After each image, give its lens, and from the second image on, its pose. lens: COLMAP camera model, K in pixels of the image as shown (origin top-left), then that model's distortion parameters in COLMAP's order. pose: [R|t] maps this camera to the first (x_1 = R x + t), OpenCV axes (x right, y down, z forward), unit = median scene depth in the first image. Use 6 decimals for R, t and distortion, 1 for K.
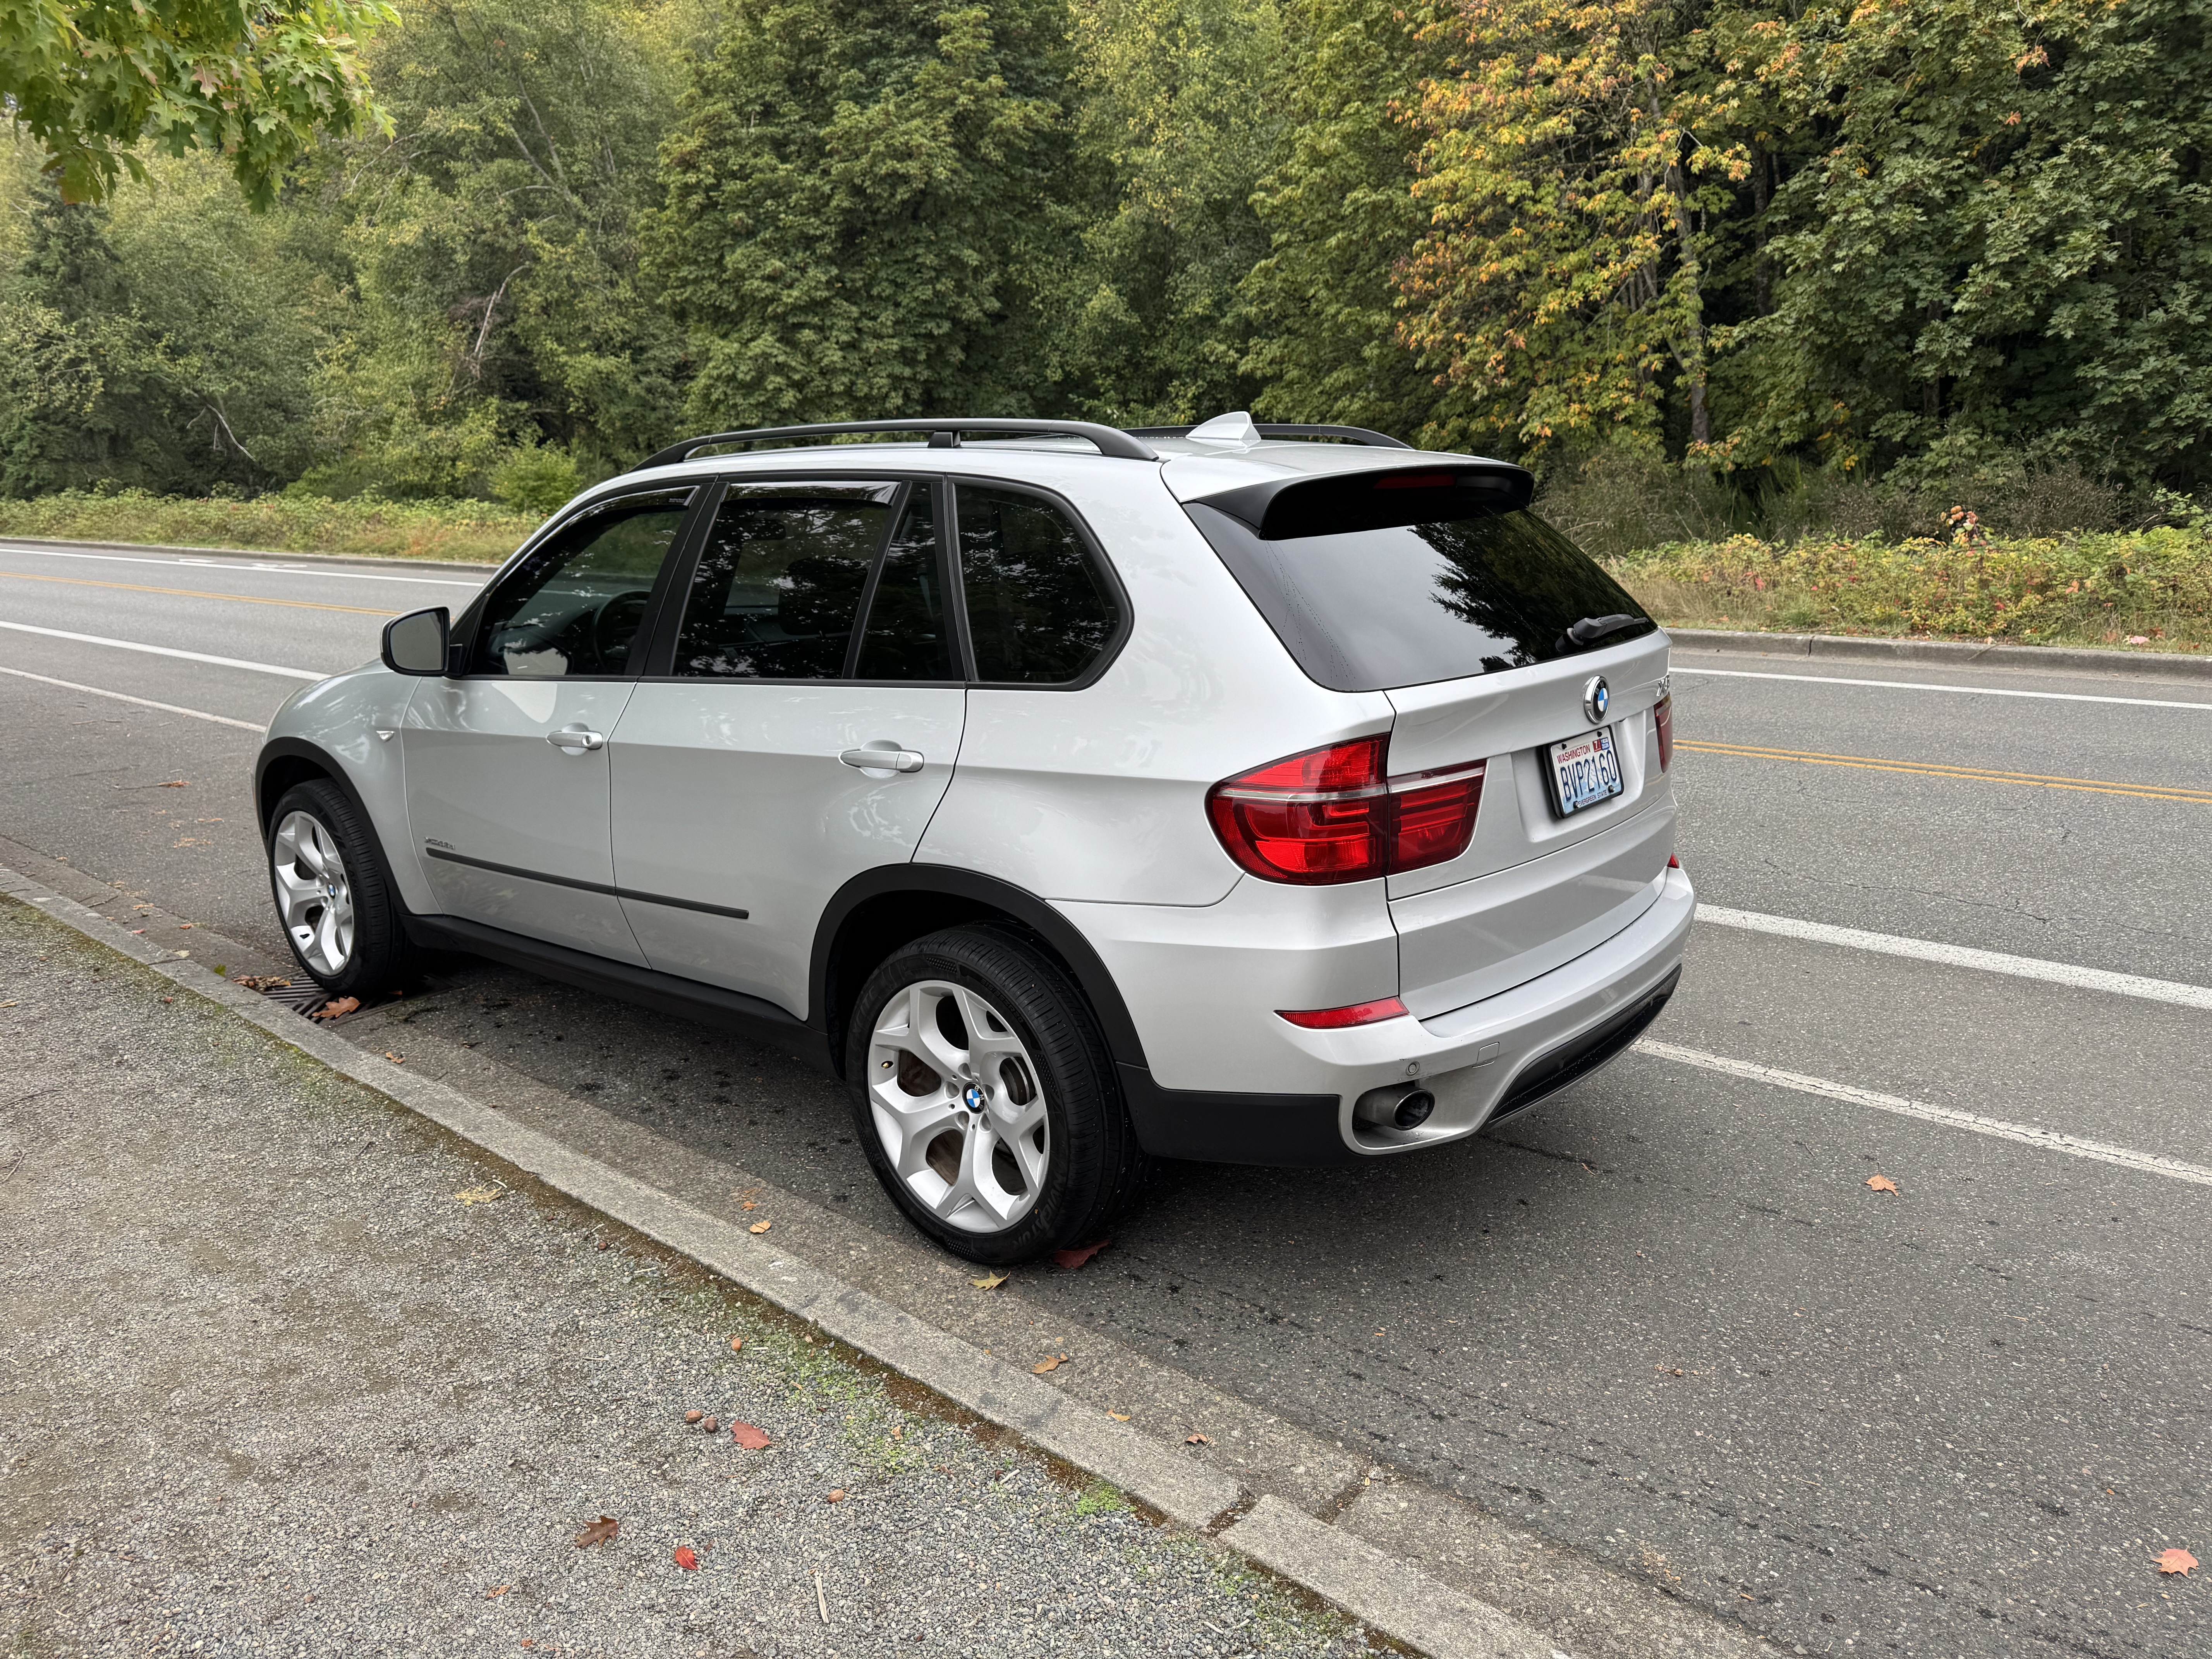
lens RADIAL K [[1552.6, 0, 1089.3], [0, 1552.6, 838.0], [0, 0, 1]] dist [0.039133, -0.057980]
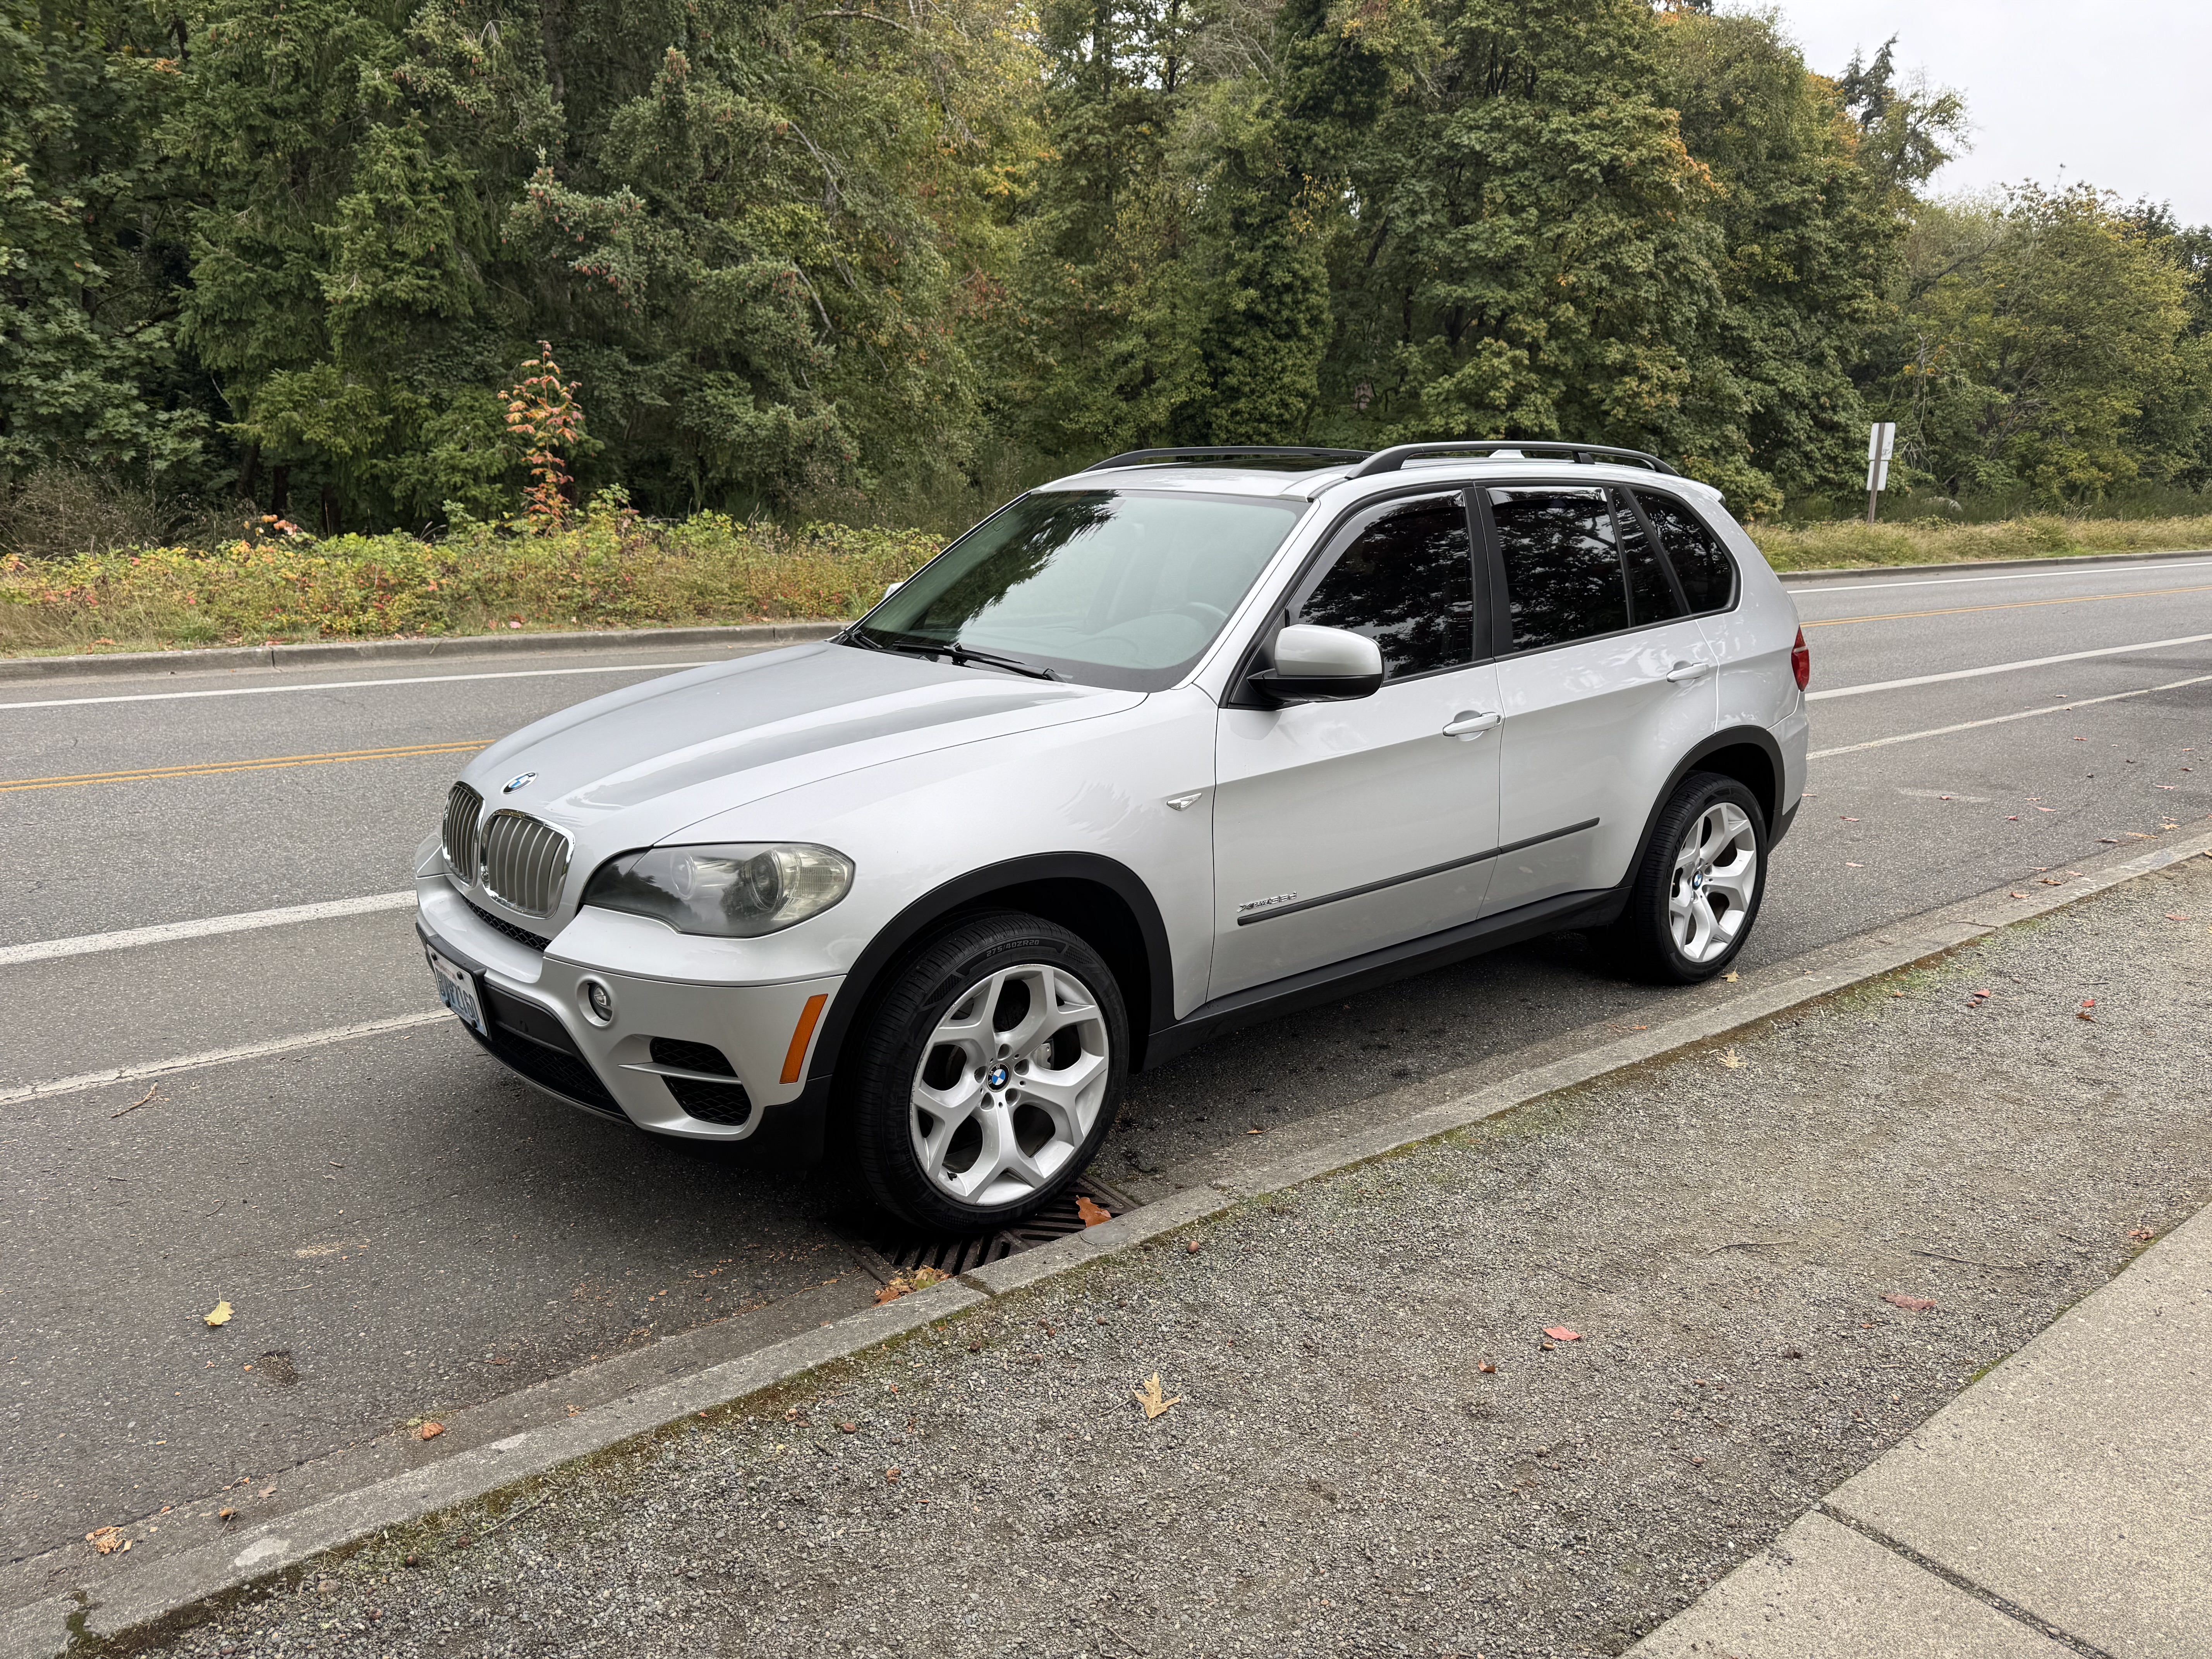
lens RADIAL K [[1551.0, 0, 1109.9], [0, 1551.0, 841.5], [0, 0, 1]] dist [0.008931, -0.009575]
pose [[0.171290, -0.195946, 0.965539, -0.220984], [0.200470, 0.966452, 0.160567, -0.032103], [-0.964610, 0.166058, 0.204824, 0.161032]]
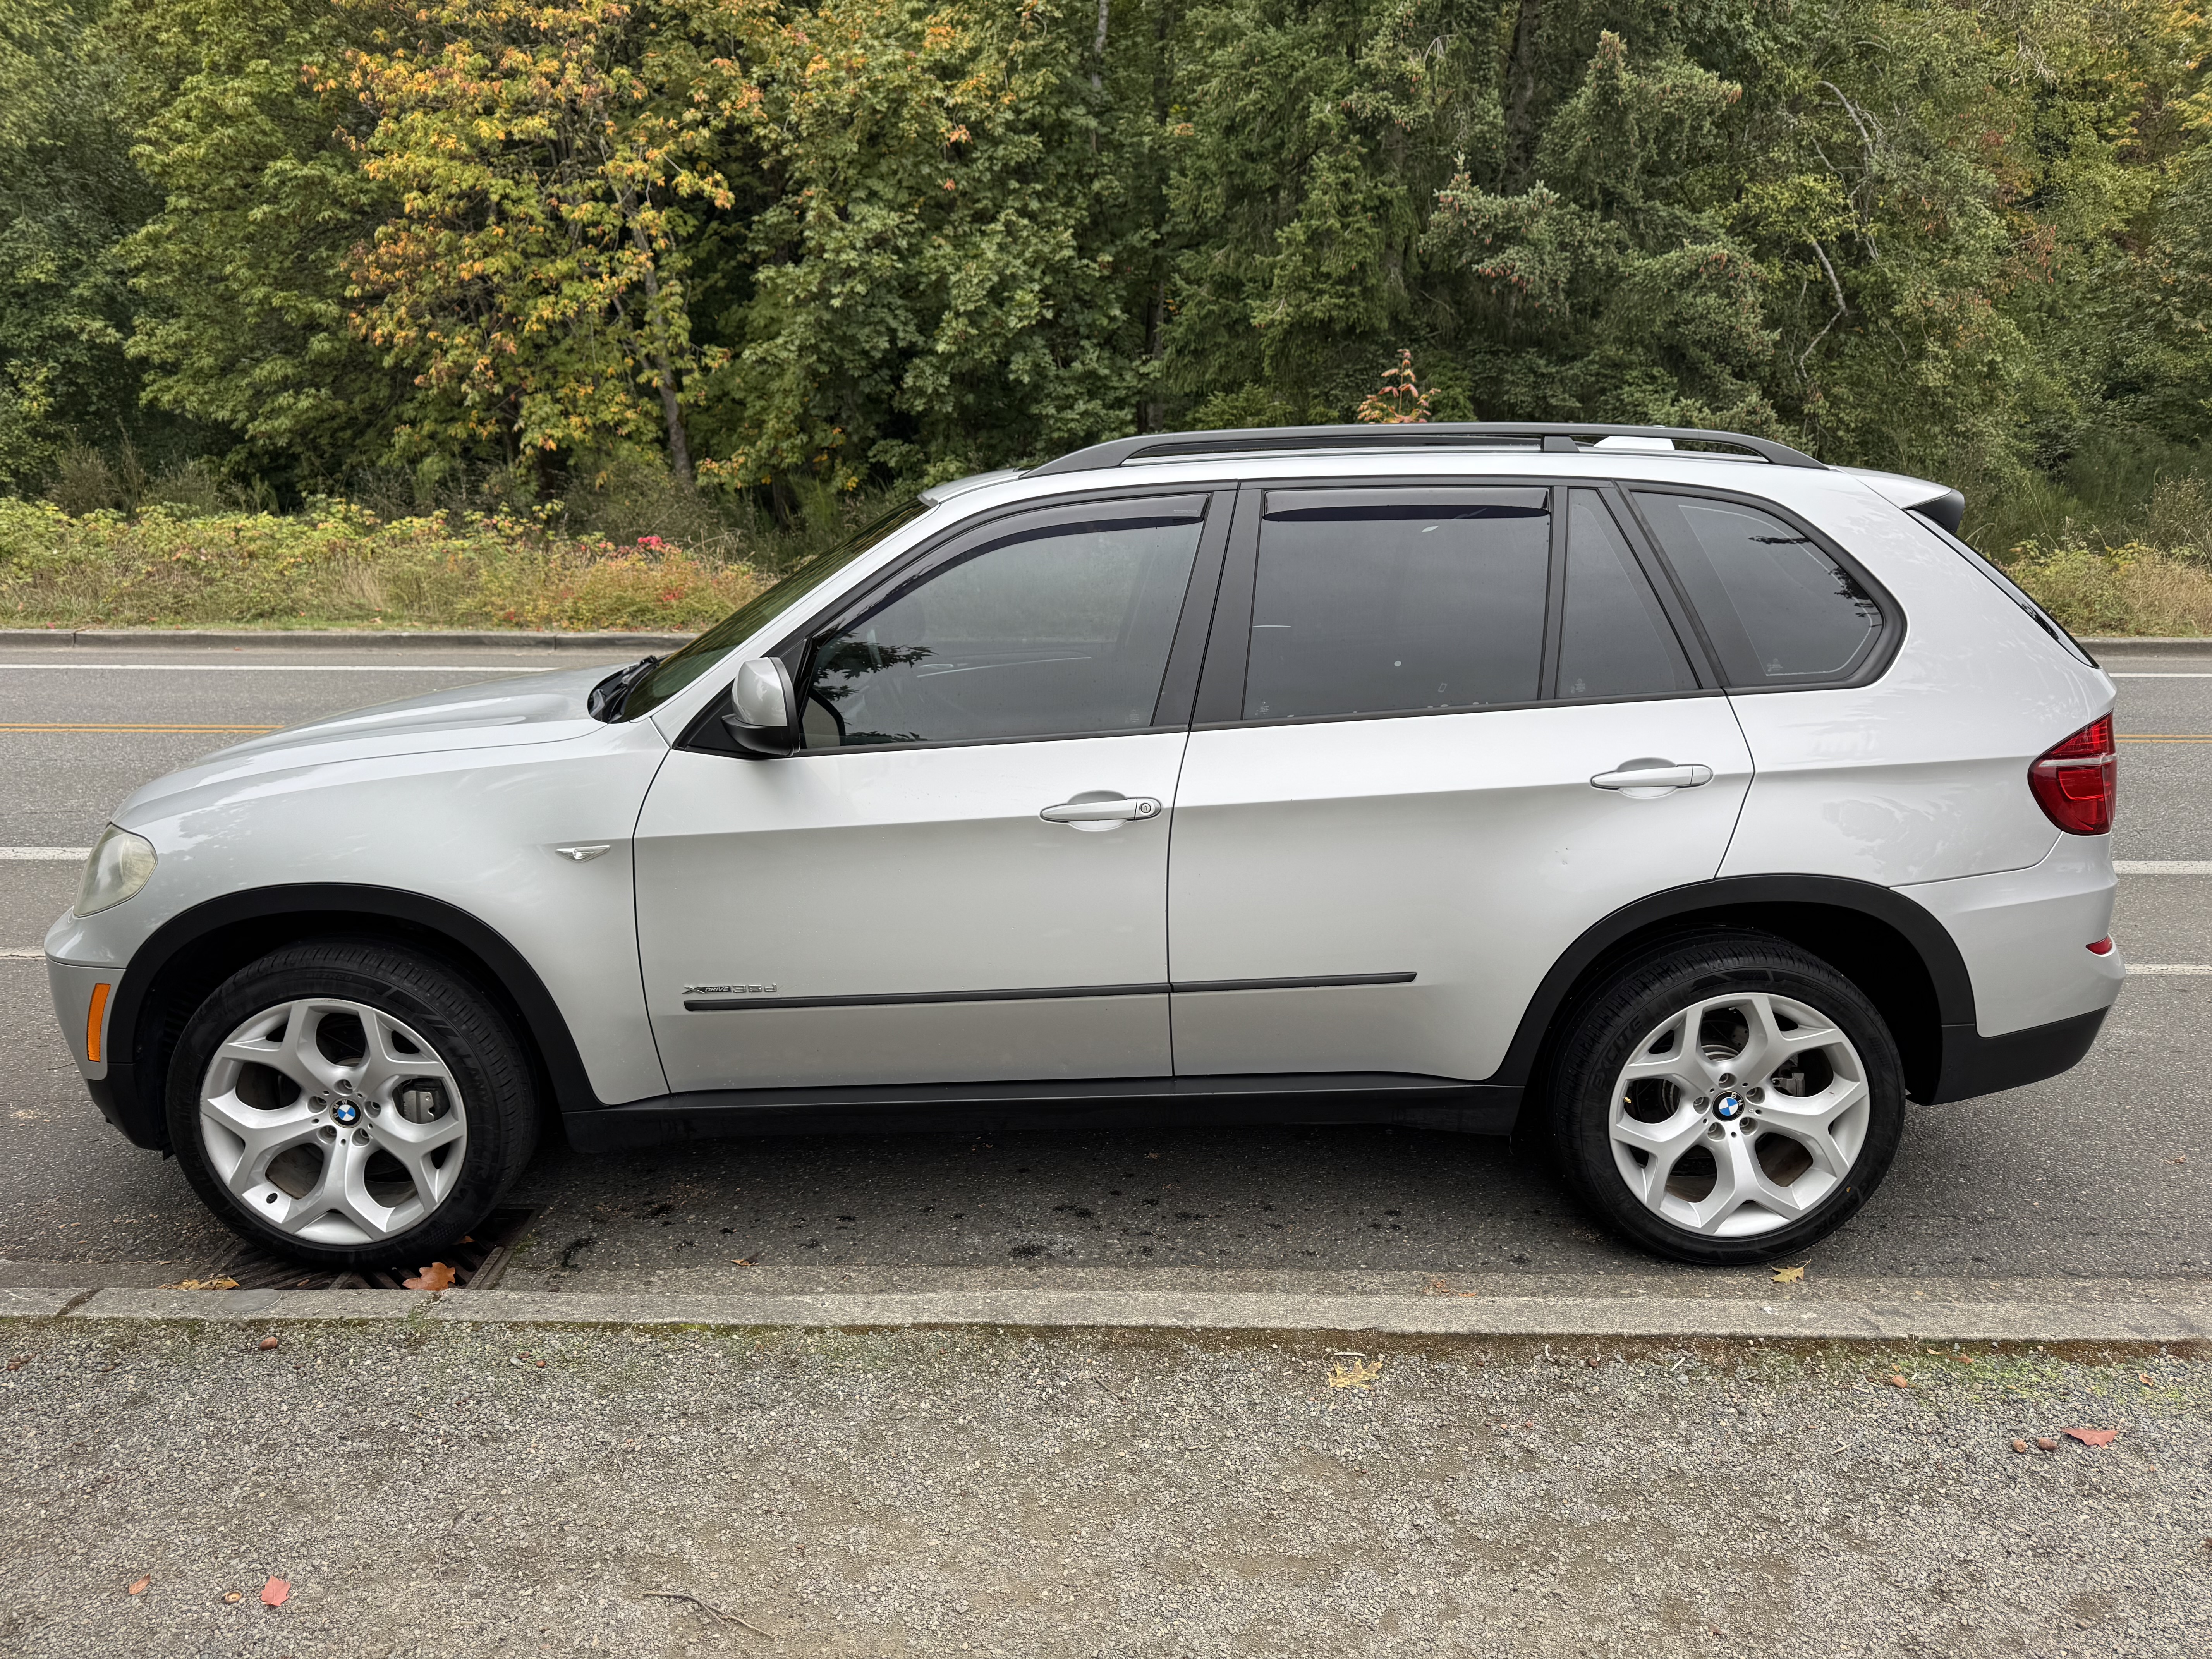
lens RADIAL K [[1607.2, 0, 1102.7], [0, 1607.2, 826.6], [0, 0, 1]] dist [-0.003920, -0.016621]
pose [[0.754763, -0.114323, 0.645959, -0.132146], [0.128793, 0.991357, 0.024965, -0.011209], [-0.643231, 0.064352, 0.762963, 0.060197]]
